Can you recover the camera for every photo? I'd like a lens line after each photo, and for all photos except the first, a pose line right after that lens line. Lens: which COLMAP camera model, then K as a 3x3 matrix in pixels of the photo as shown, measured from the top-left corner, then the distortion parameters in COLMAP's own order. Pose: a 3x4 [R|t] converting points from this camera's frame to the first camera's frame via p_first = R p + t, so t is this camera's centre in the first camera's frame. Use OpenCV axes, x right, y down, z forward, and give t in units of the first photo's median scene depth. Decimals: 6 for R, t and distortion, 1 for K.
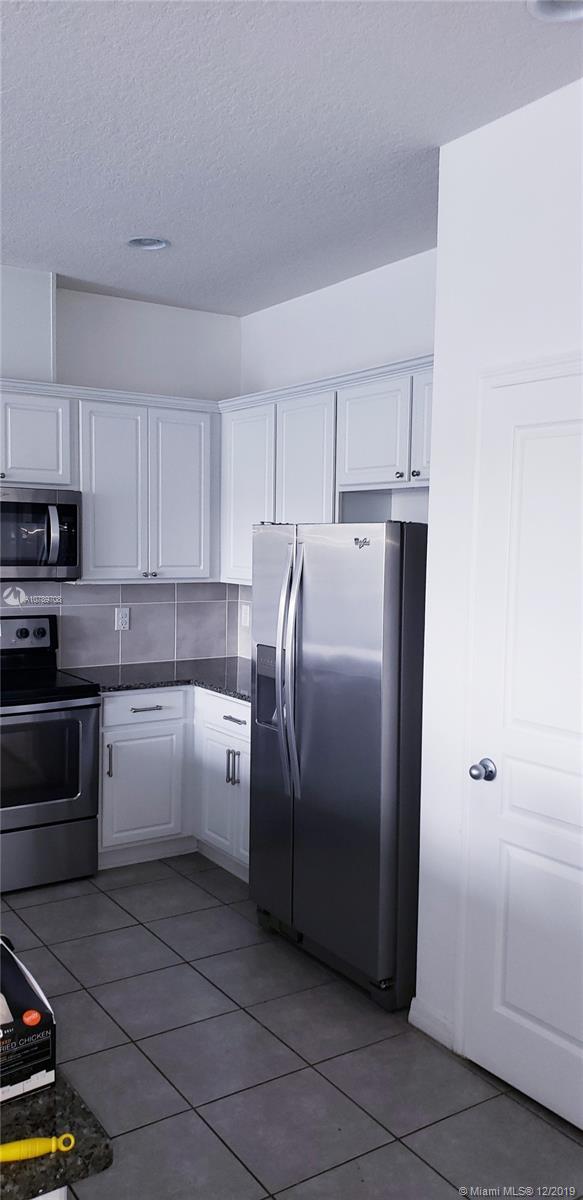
lens RADIAL K [[901.4, 0, 290.8], [0, 901.4, 597.3], [0, 0, 1]] dist [0.067777, -0.000508]
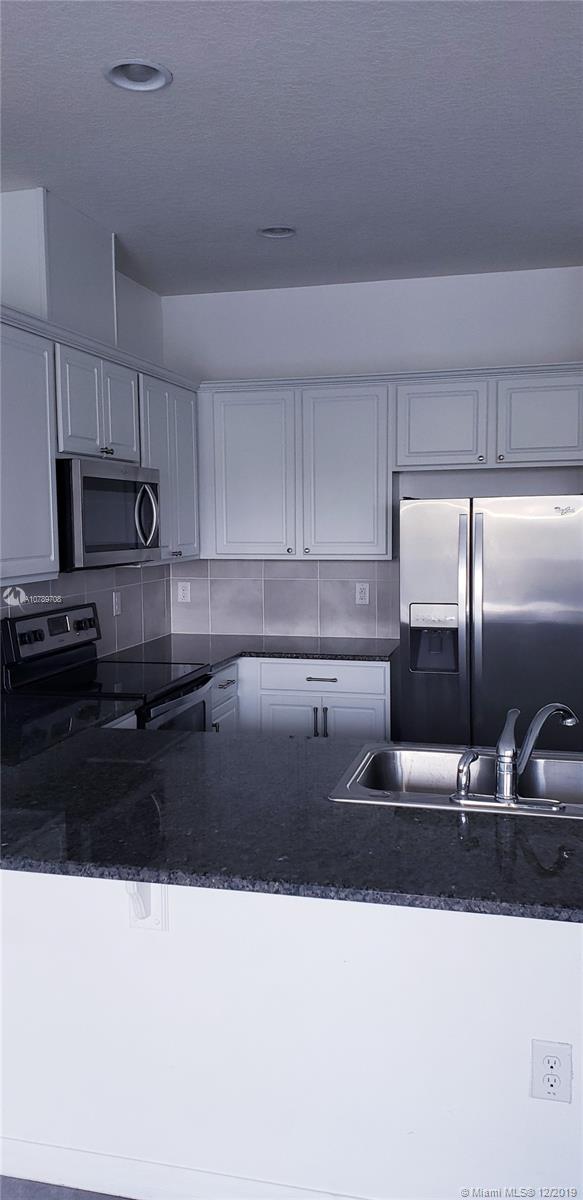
lens RADIAL K [[901.4, 0, 291.8], [0, 901.4, 602.7], [0, 0, 1]] dist [0.067777, -0.000508]
pose [[0.751282, -0.089747, 0.653850, -0.788724], [0.070523, 0.995955, 0.055672, -0.020095], [-0.656202, 0.004286, 0.754573, 0.188622]]
